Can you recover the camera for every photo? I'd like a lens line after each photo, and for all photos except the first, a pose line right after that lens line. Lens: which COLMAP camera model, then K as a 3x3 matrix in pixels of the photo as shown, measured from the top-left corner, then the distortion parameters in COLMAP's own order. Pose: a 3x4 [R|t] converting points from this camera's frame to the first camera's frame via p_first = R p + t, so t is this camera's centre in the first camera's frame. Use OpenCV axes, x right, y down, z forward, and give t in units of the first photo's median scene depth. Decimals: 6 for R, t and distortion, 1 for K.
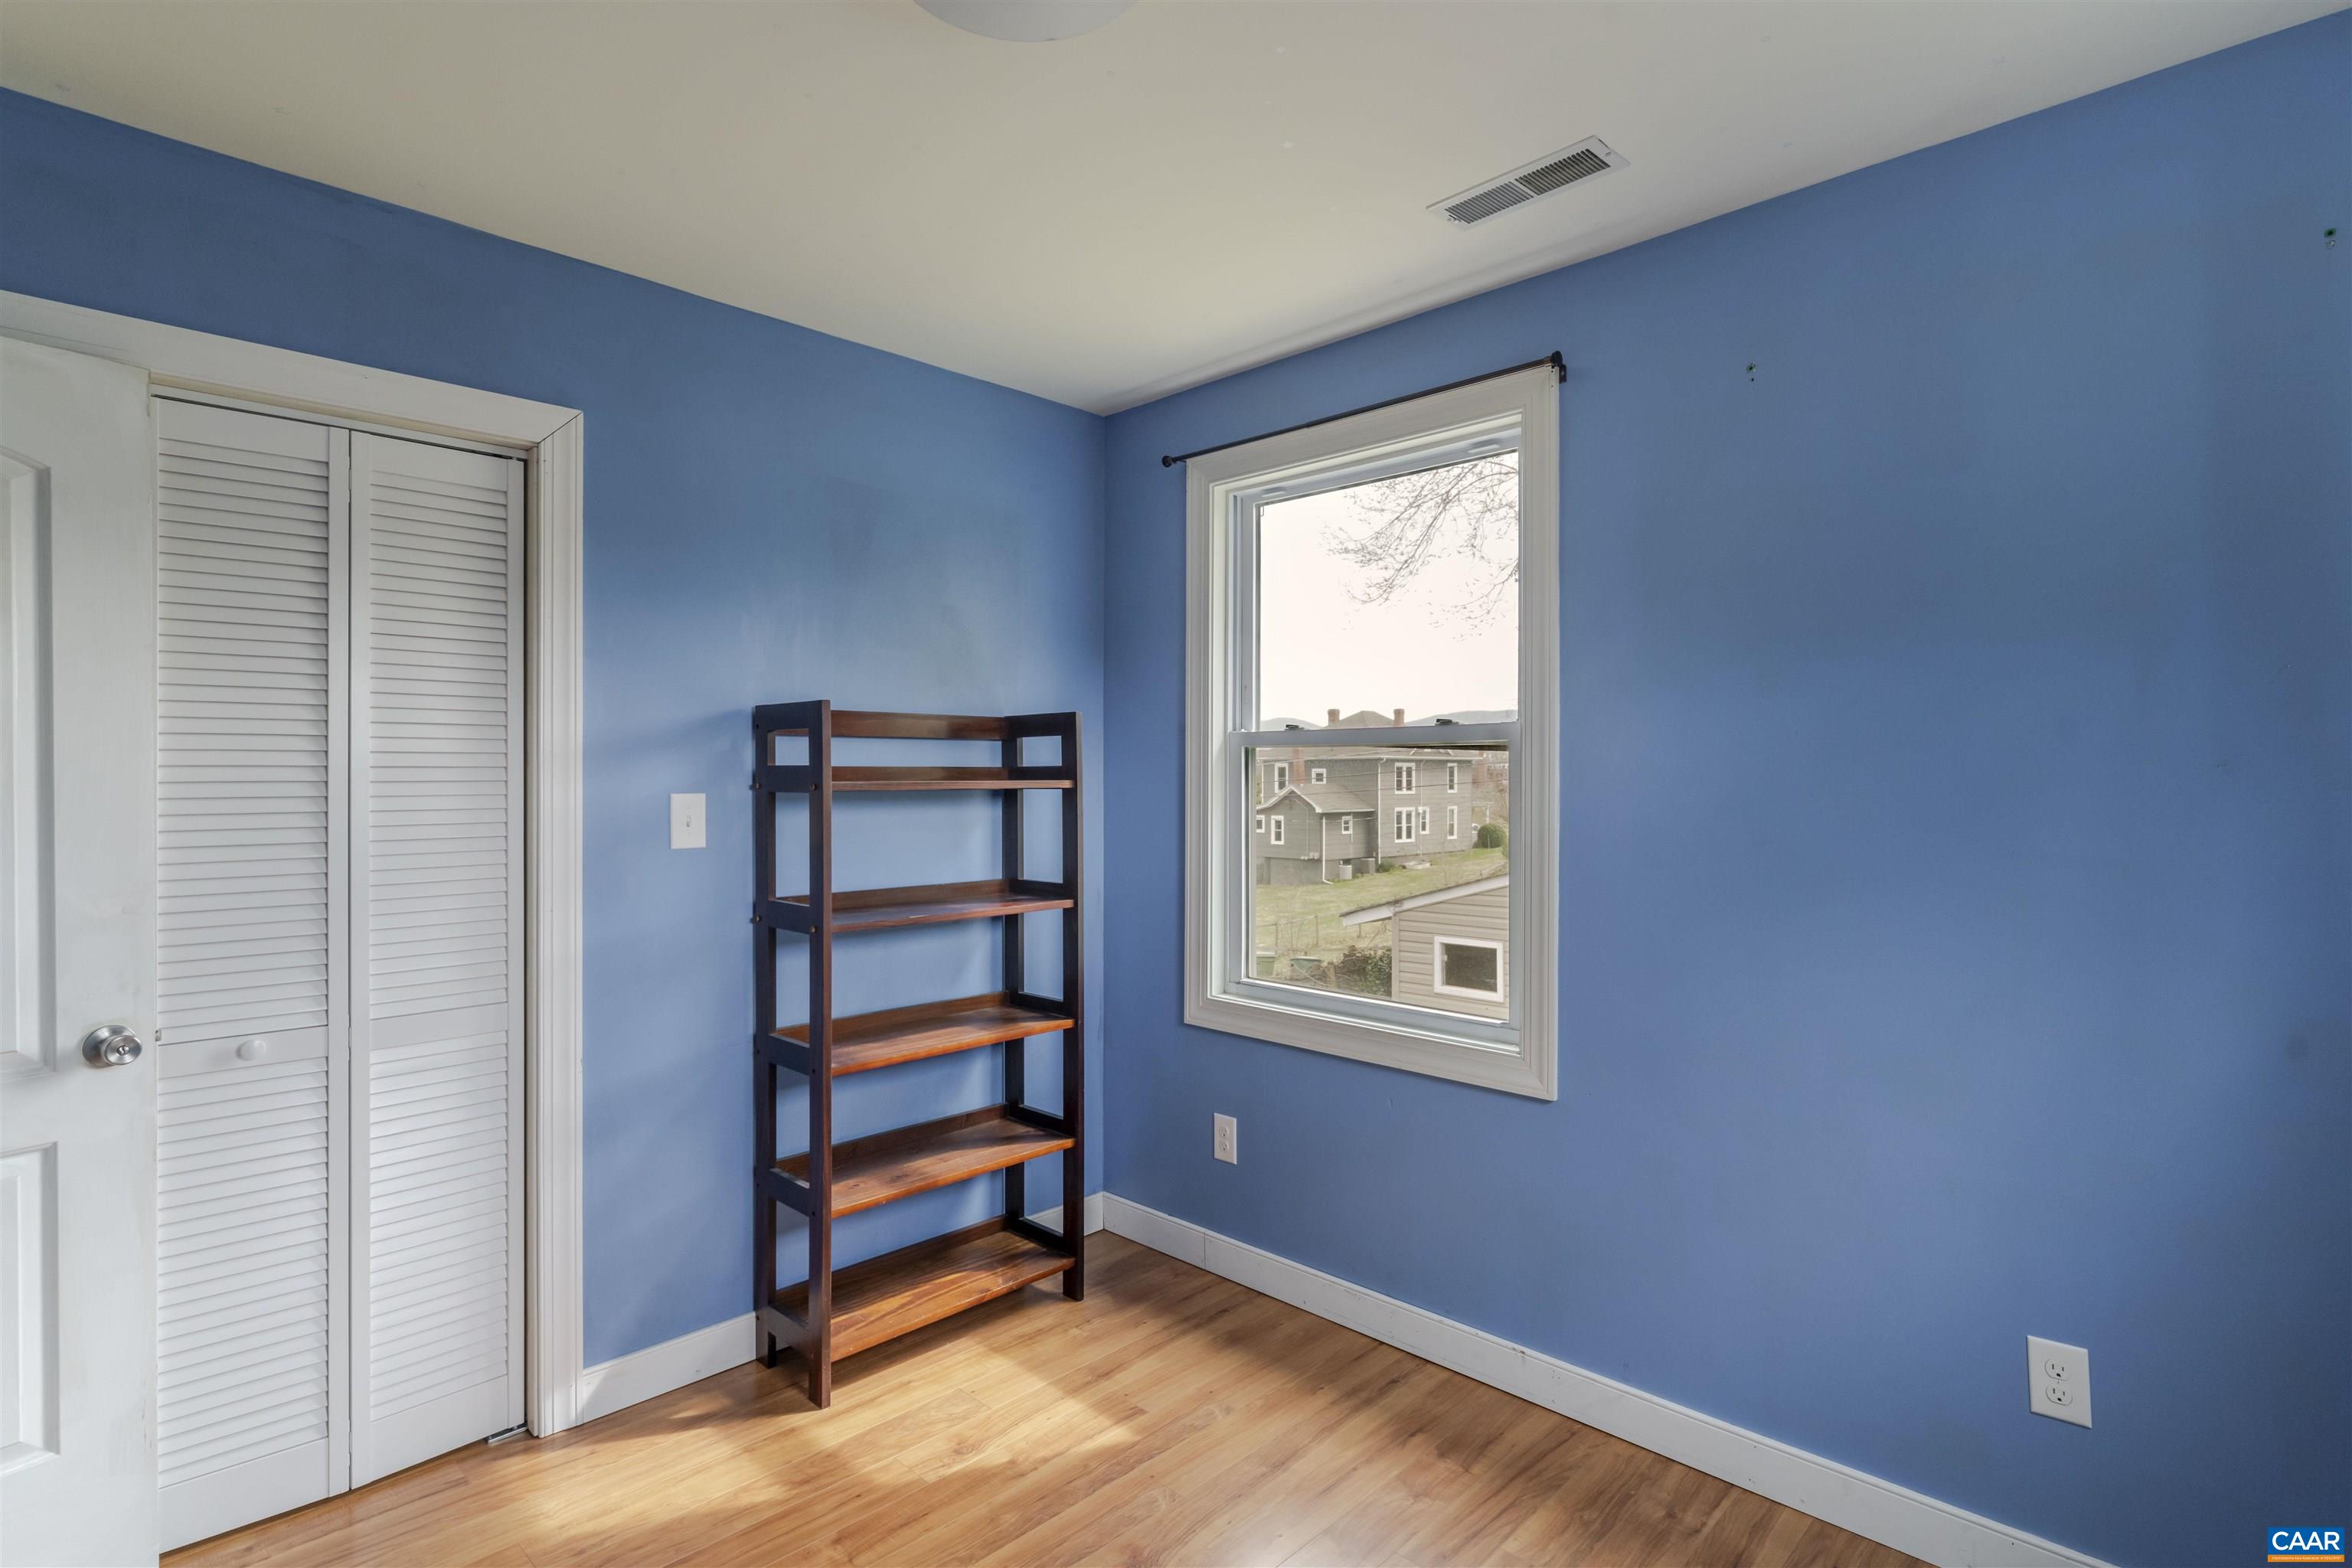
lens RADIAL K [[1176.9, 0, 1184.9], [0, 1176.9, 781.1], [0, 0, 1]] dist [0.003837, 0.000519]
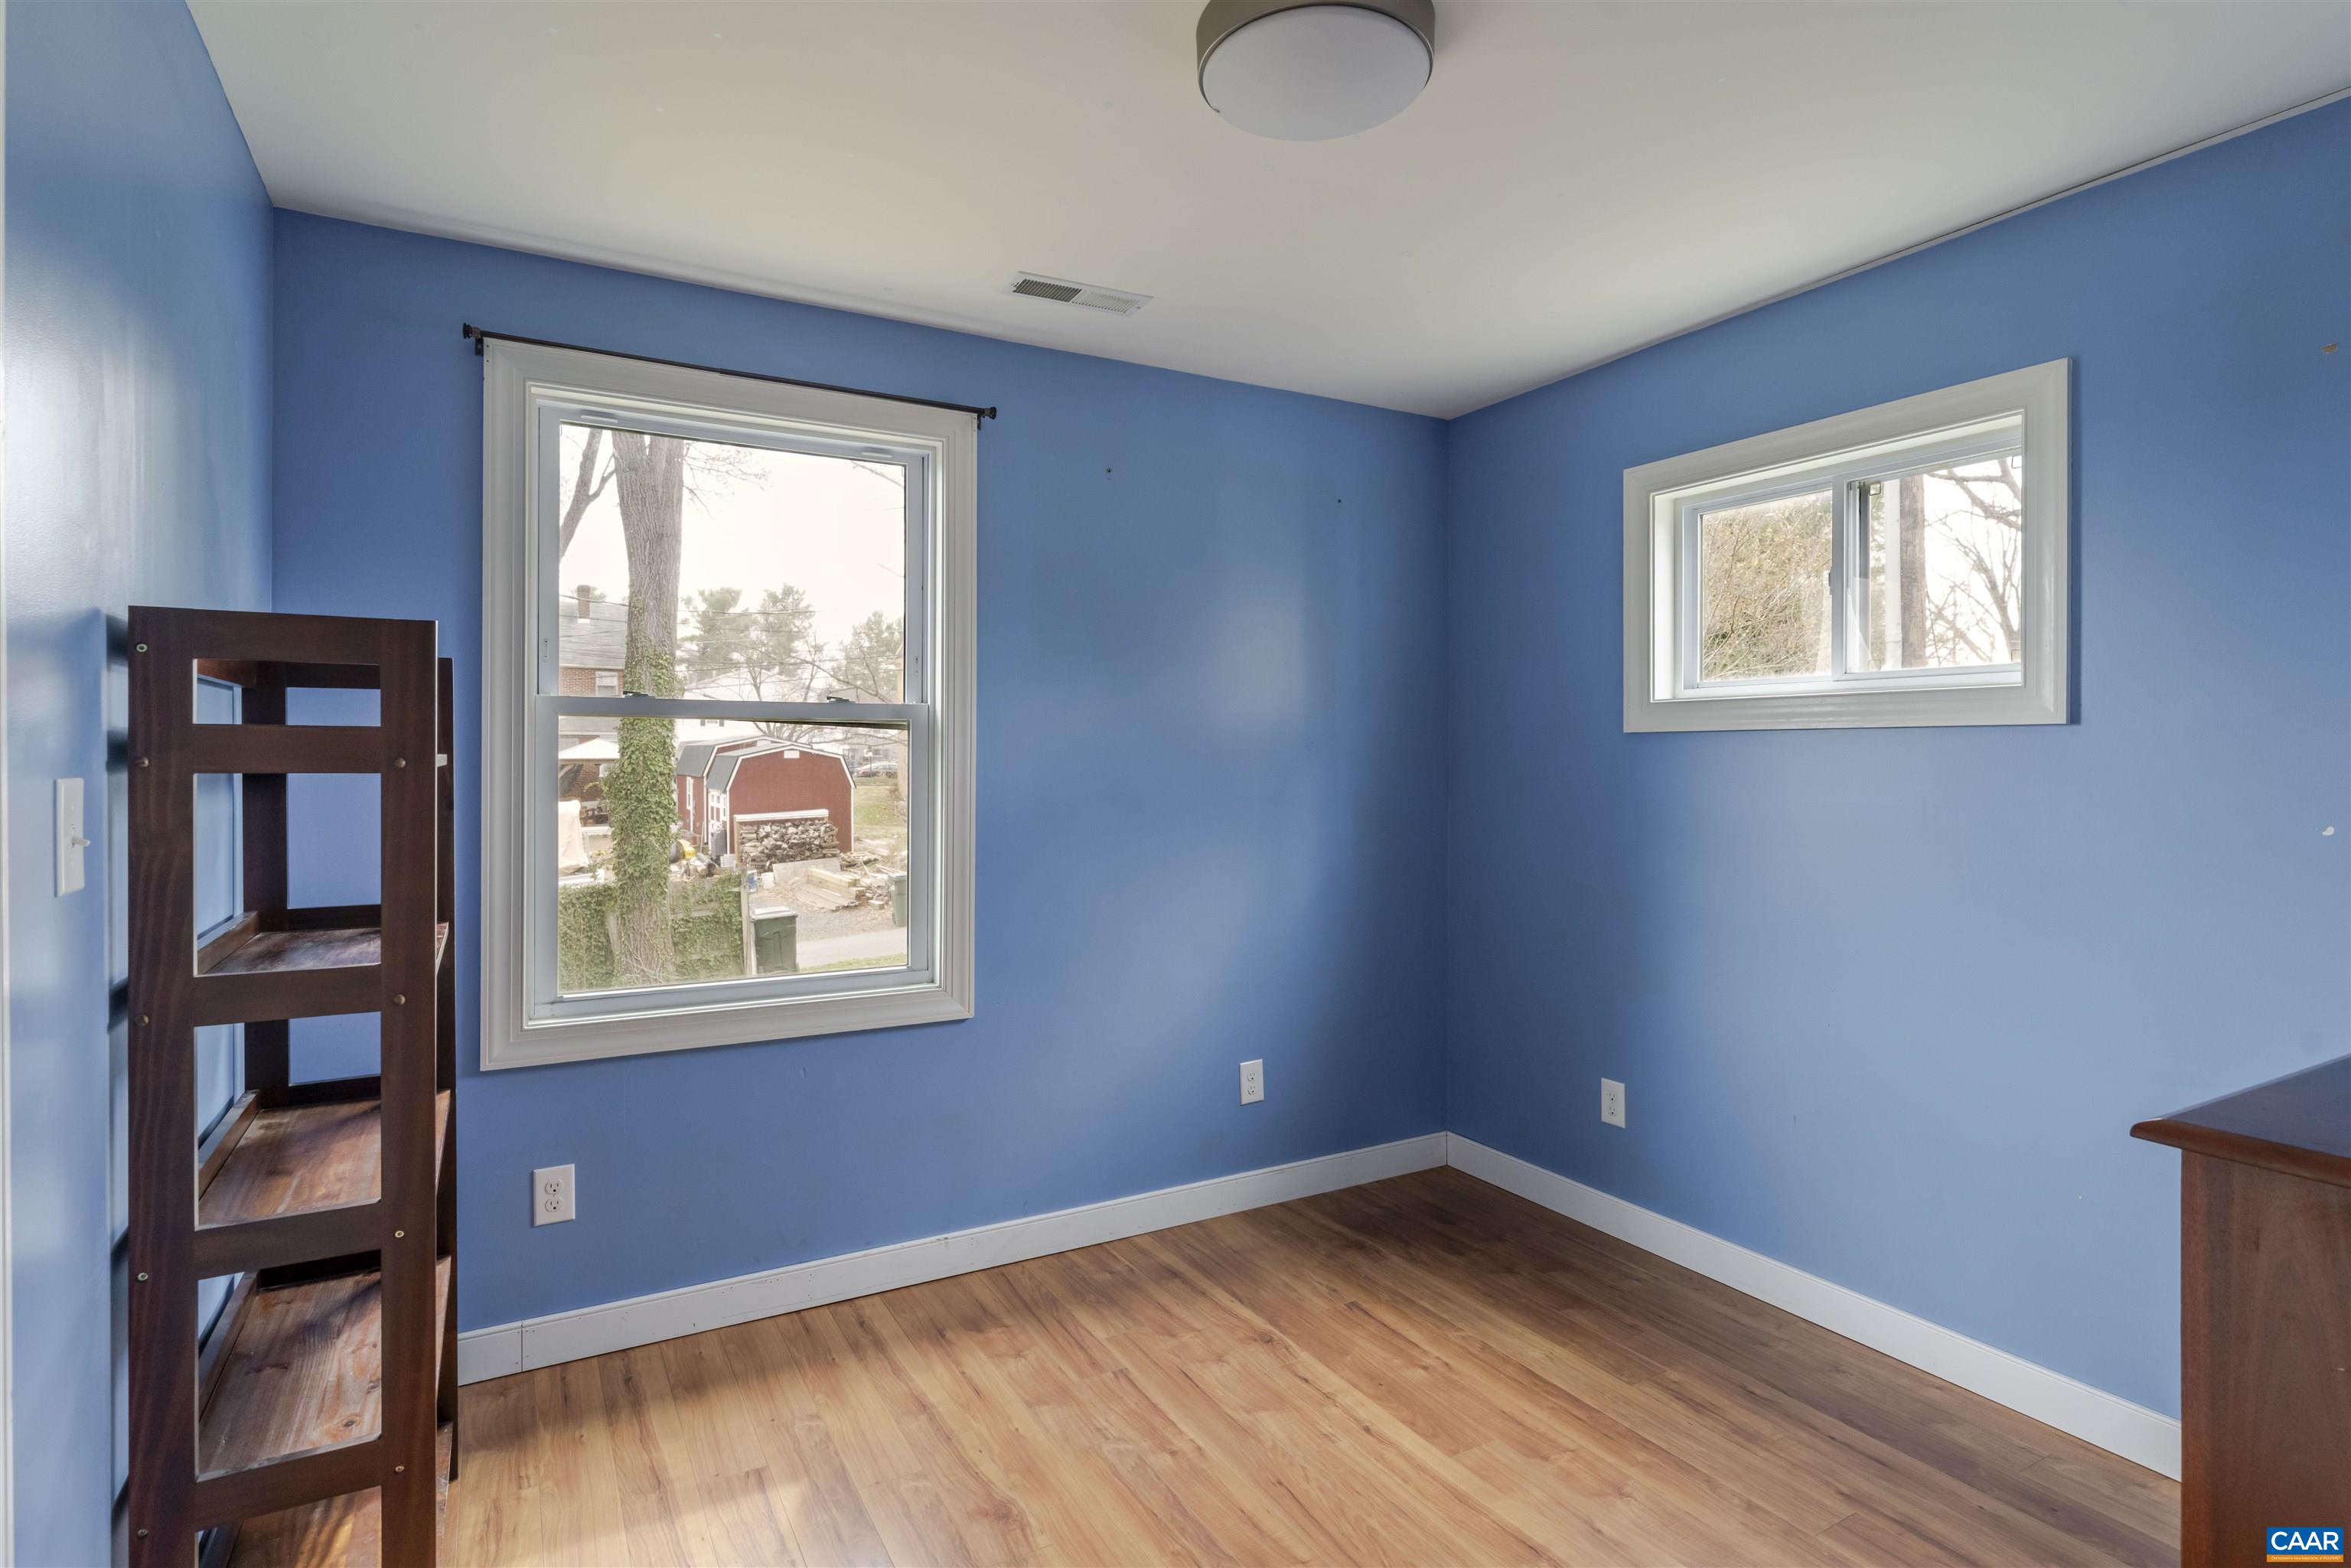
lens RADIAL K [[1176.4, 0, 1180.5], [0, 1176.4, 770.9], [0, 0, 1]] dist [0.003837, 0.000519]
pose [[0.277235, -0.009408, 0.960756, -0.788494], [0.003138, 0.999956, 0.008887, 0.005665], [-0.960797, 0.000551, 0.277252, 0.451956]]
